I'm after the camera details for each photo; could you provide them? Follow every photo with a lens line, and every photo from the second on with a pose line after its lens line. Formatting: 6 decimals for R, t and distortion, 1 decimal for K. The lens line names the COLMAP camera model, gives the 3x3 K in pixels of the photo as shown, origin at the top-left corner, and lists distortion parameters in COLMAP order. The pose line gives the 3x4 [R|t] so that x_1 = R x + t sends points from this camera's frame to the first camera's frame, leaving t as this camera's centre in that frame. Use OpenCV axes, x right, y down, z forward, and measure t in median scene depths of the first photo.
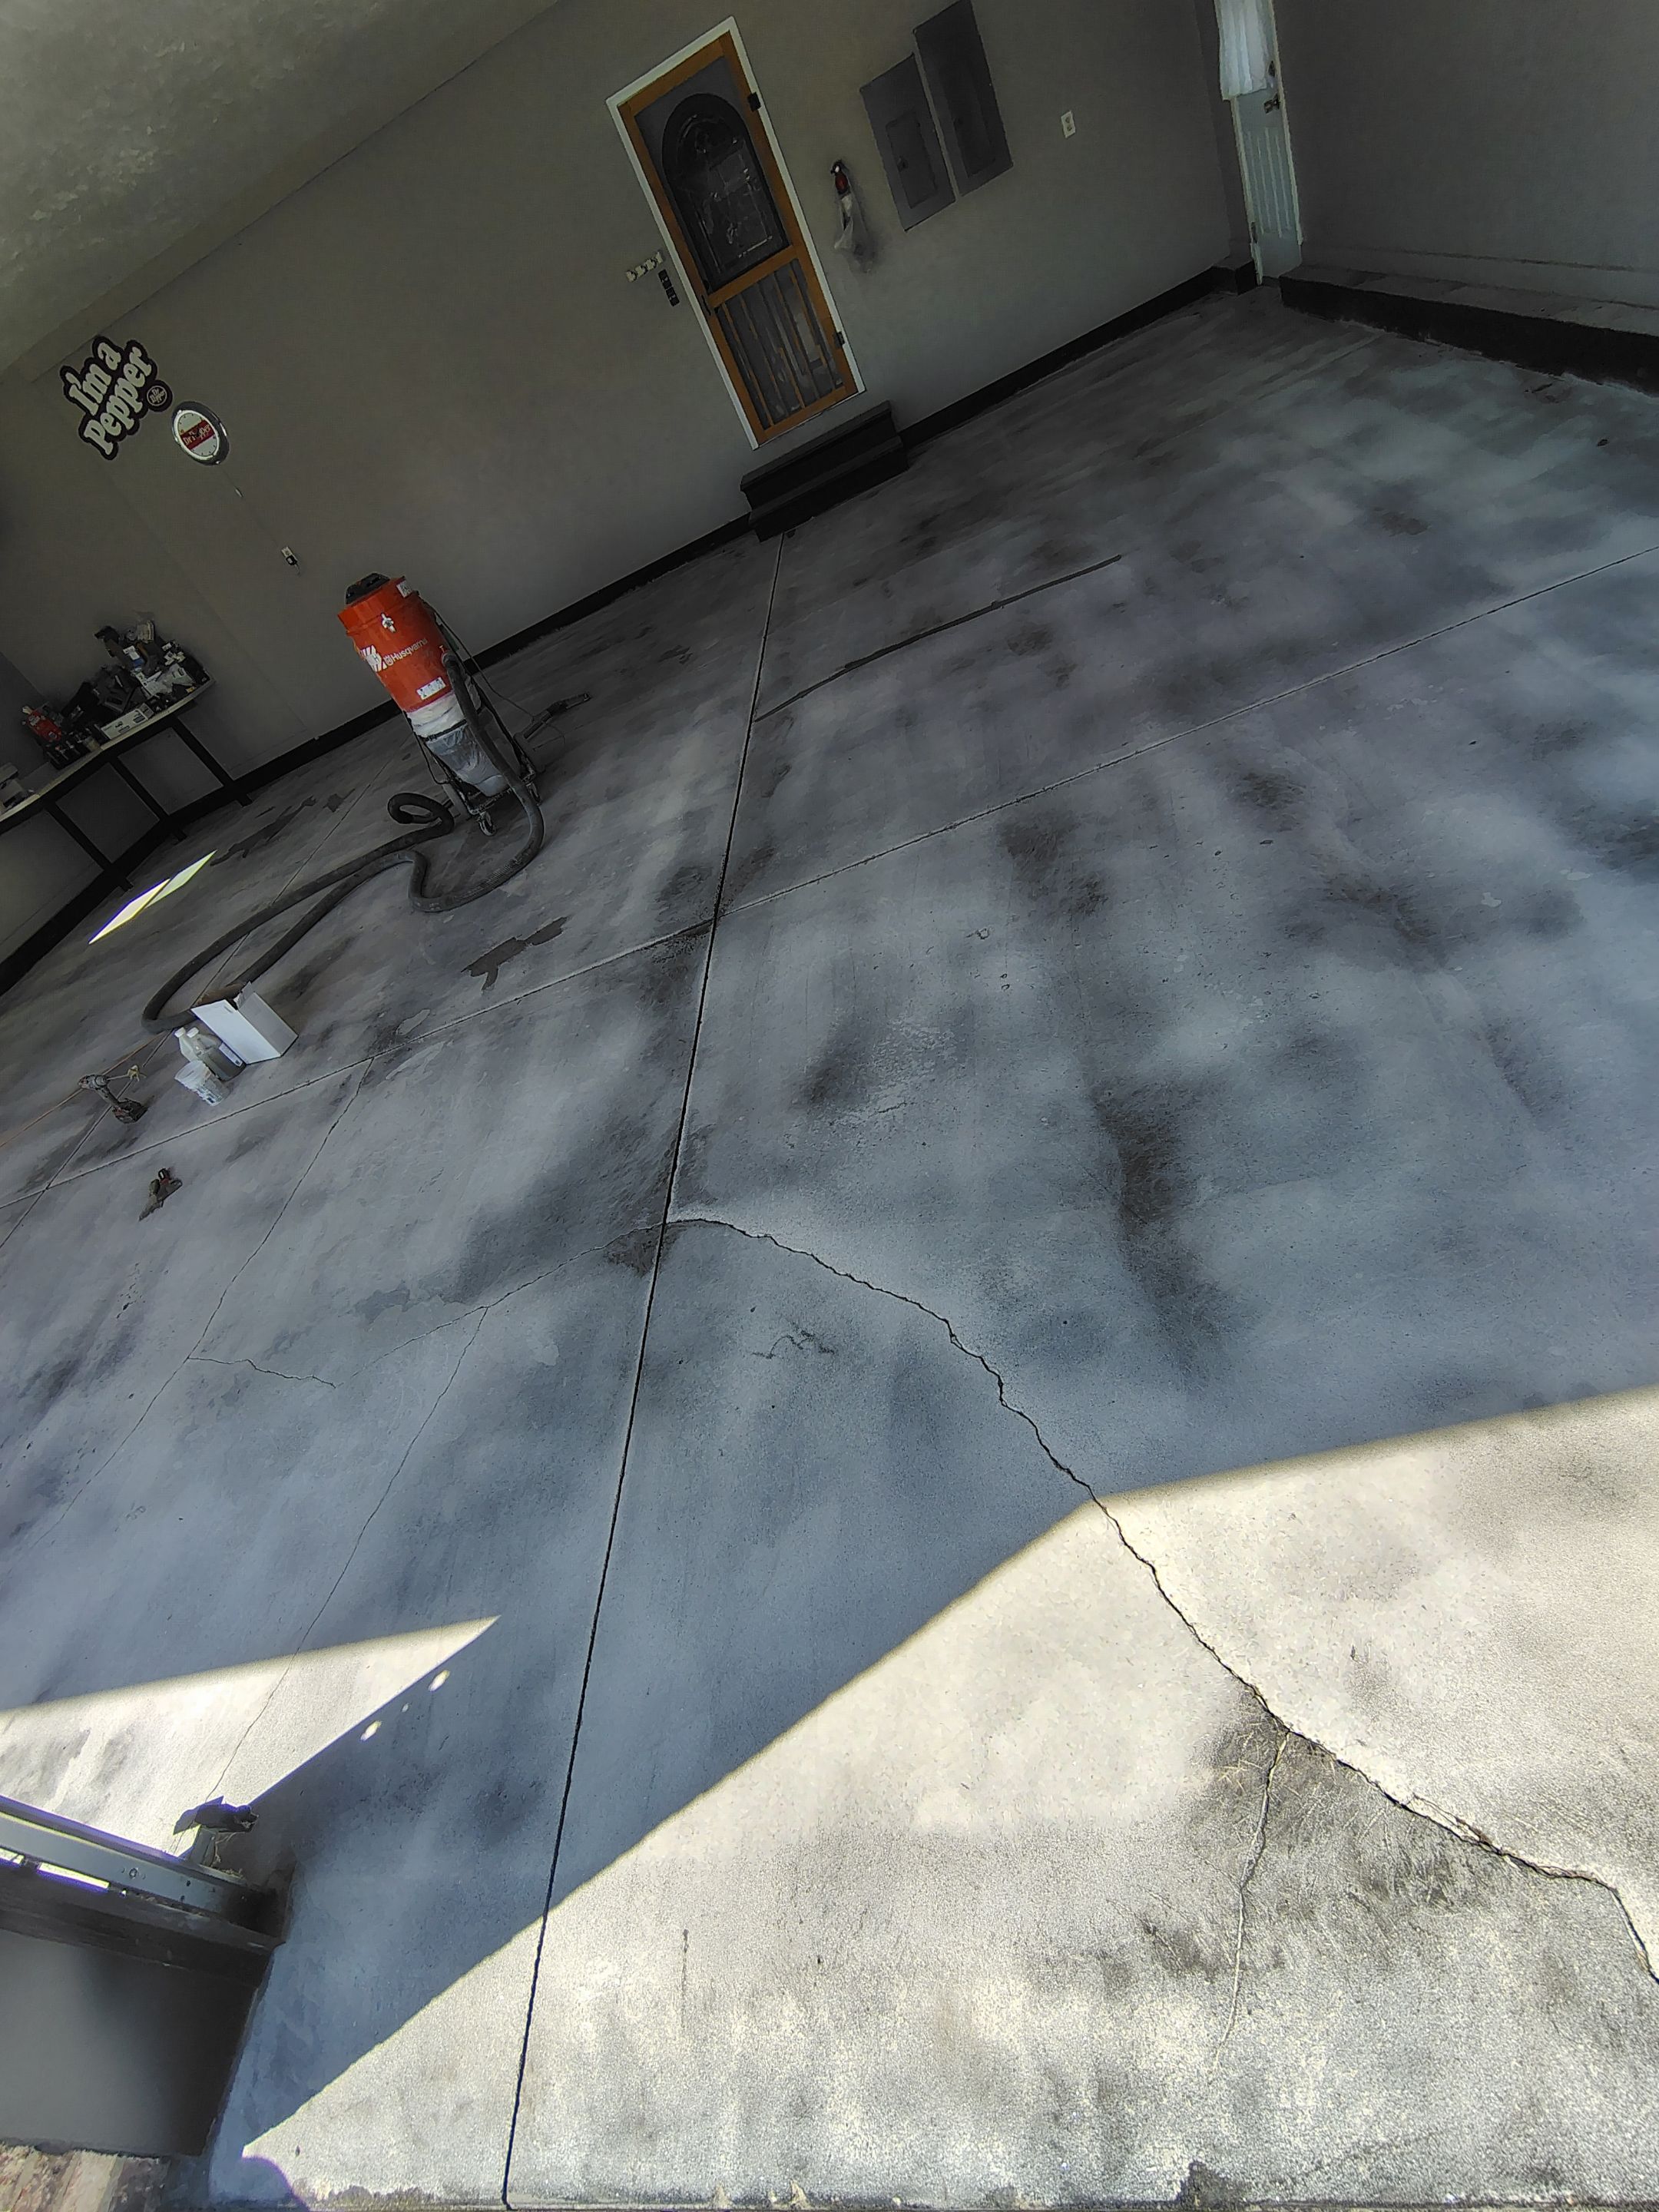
lens RADIAL K [[1039.2, 0, 817.6], [0, 1039.2, 1097.8], [0, 0, 1]] dist [-0.010493, 0.005201]
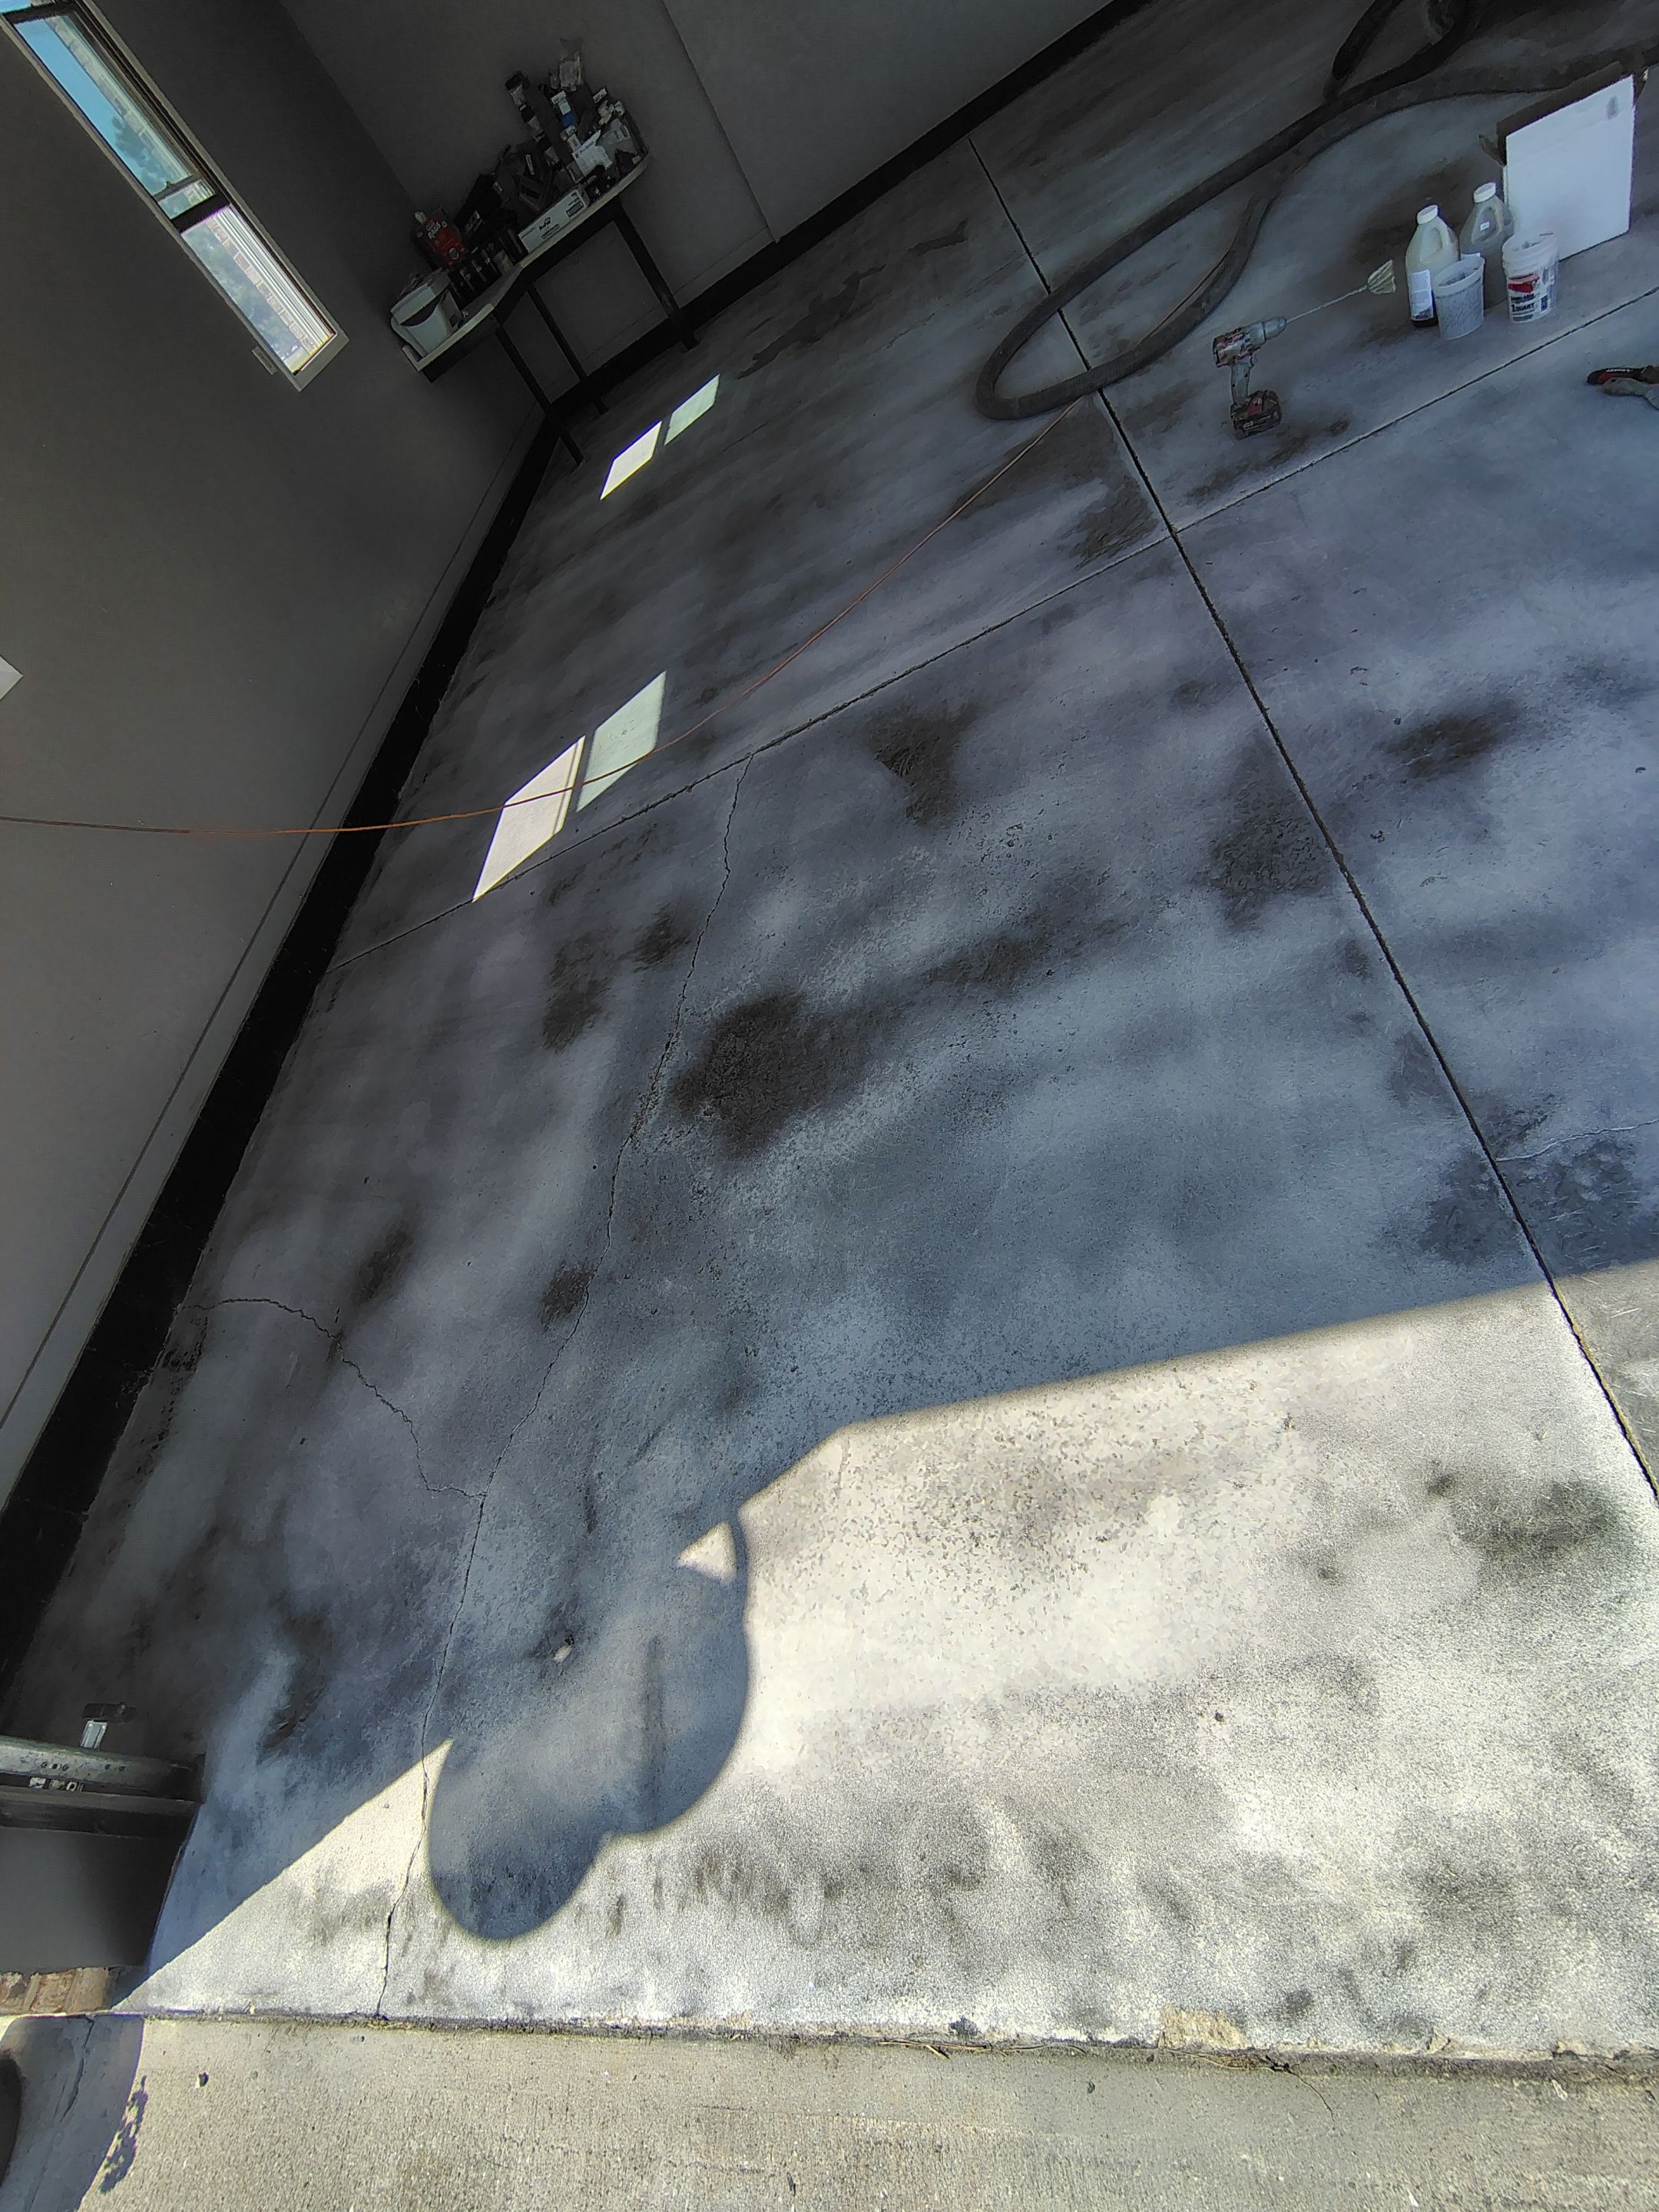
lens RADIAL K [[1039.2, 0, 816.0], [0, 1039.2, 1096.4], [0, 0, 1]] dist [-0.010493, 0.005201]
pose [[0.996683, -0.064310, -0.049866, -1.512838], [0.071569, 0.984361, 0.160968, 0.485642], [0.038734, -0.164002, 0.985699, 0.520240]]
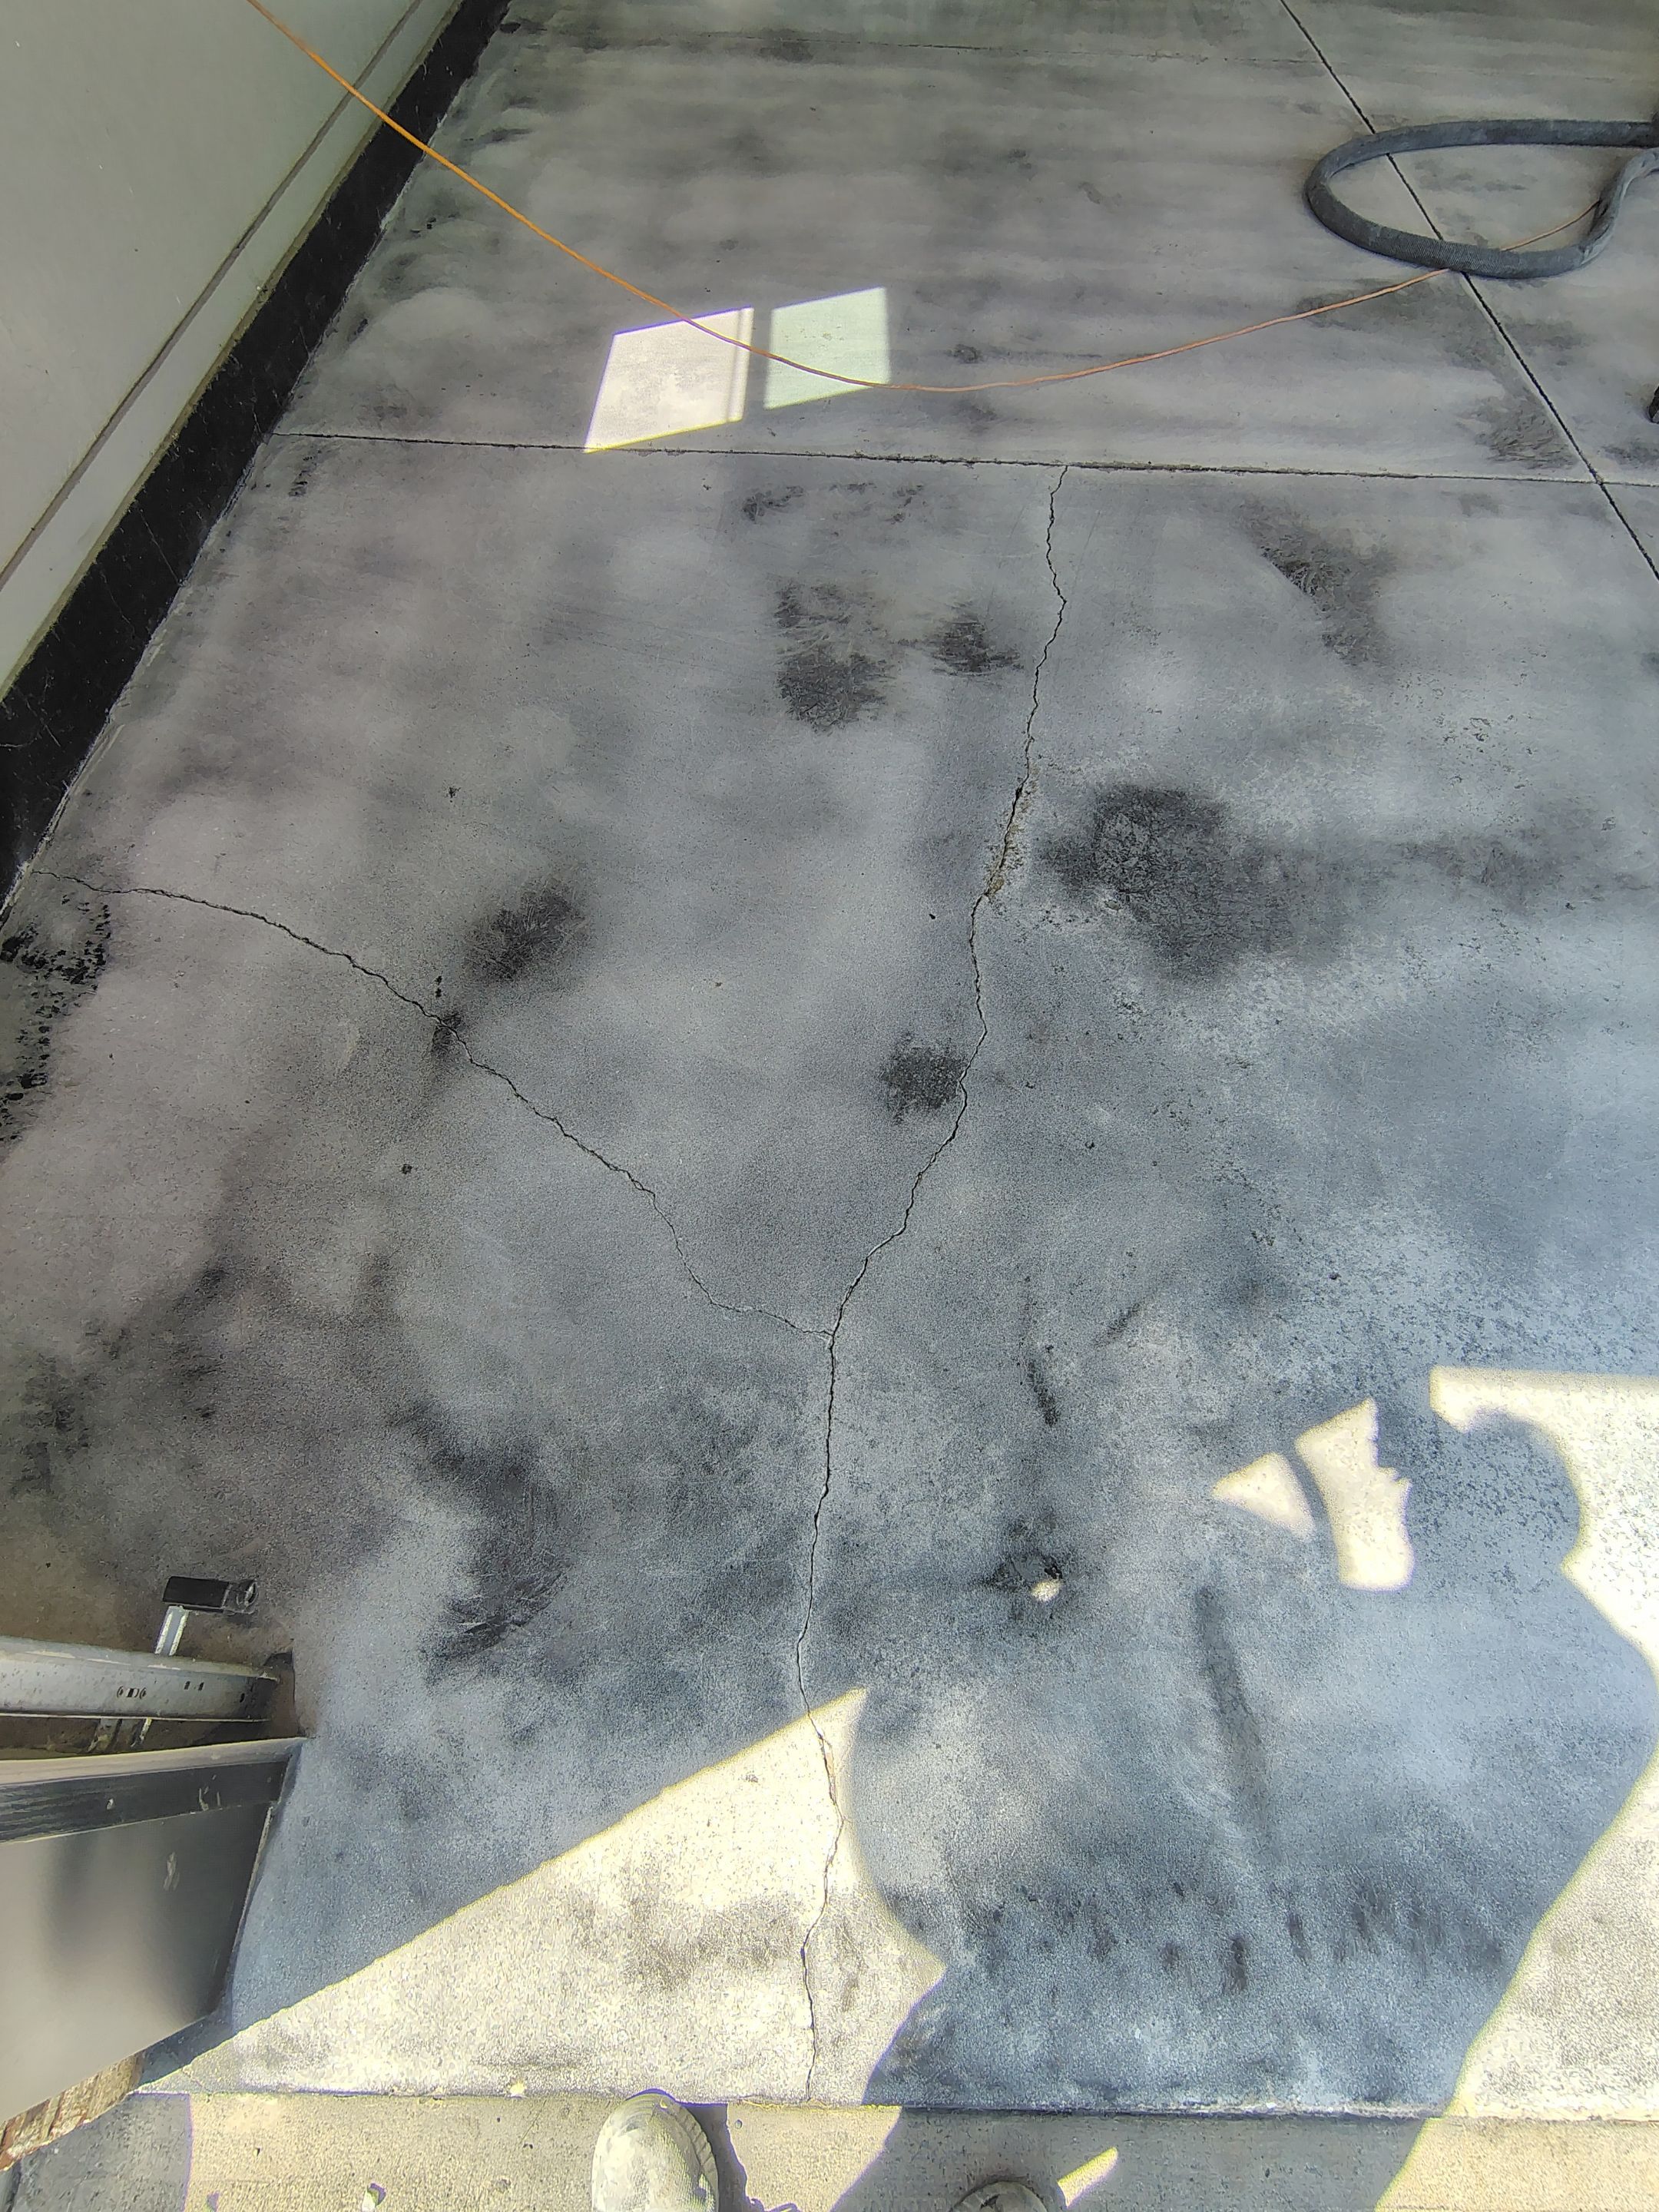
lens RADIAL K [[1039.2, 0, 822.2], [0, 1039.2, 1098.3], [0, 0, 1]] dist [-0.010493, 0.005201]
pose [[0.897192, 0.228544, 0.377908, -2.022608], [-0.338147, 0.905904, 0.254940, 0.633585], [-0.284084, -0.356518, 0.890051, 0.780779]]
